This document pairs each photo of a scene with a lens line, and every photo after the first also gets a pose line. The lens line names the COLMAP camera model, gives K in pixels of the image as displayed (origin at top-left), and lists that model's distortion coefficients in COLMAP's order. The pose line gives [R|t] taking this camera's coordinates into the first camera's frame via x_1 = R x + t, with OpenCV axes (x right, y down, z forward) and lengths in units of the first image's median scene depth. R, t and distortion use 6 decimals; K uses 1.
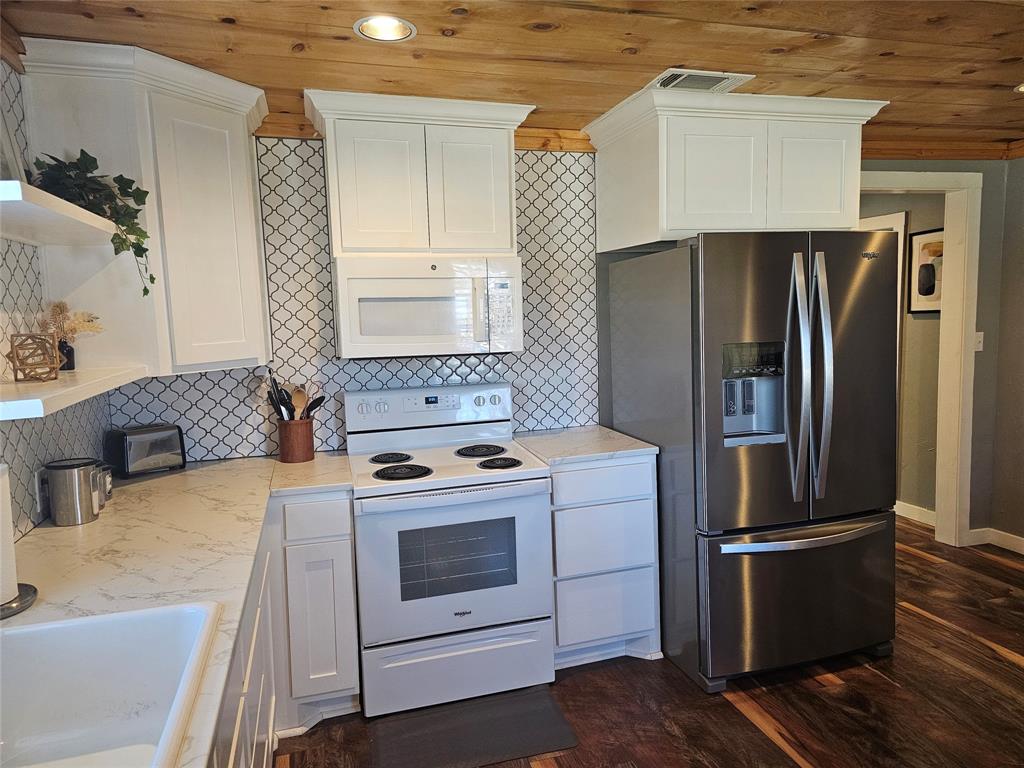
lens RADIAL K [[690.5, 0, 512.0], [0, 690.5, 384.0], [0, 0, 1]] dist [0.122178, -0.148257]
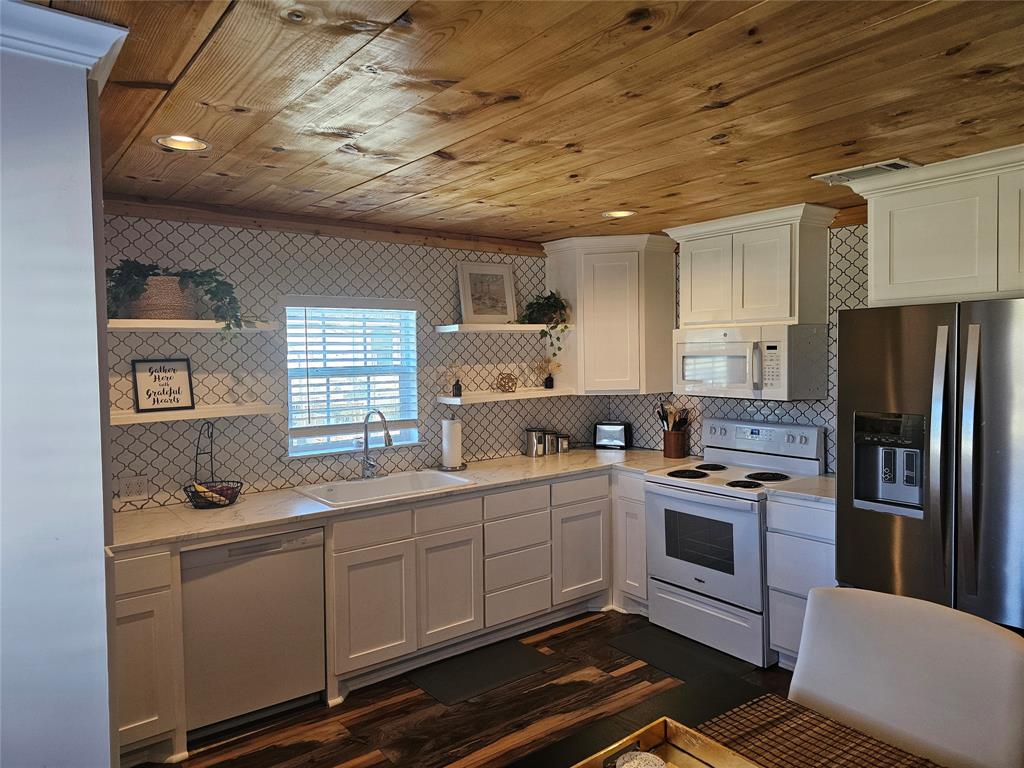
lens RADIAL K [[690.5, 0, 512.0], [0, 690.5, 384.0], [0, 0, 1]] dist [0.122178, -0.148257]
pose [[0.356469, 0.071783, -0.931545, 1.062723], [-0.085954, 0.995336, 0.043807, -0.095559], [0.930345, 0.064454, 0.360976, 0.103339]]
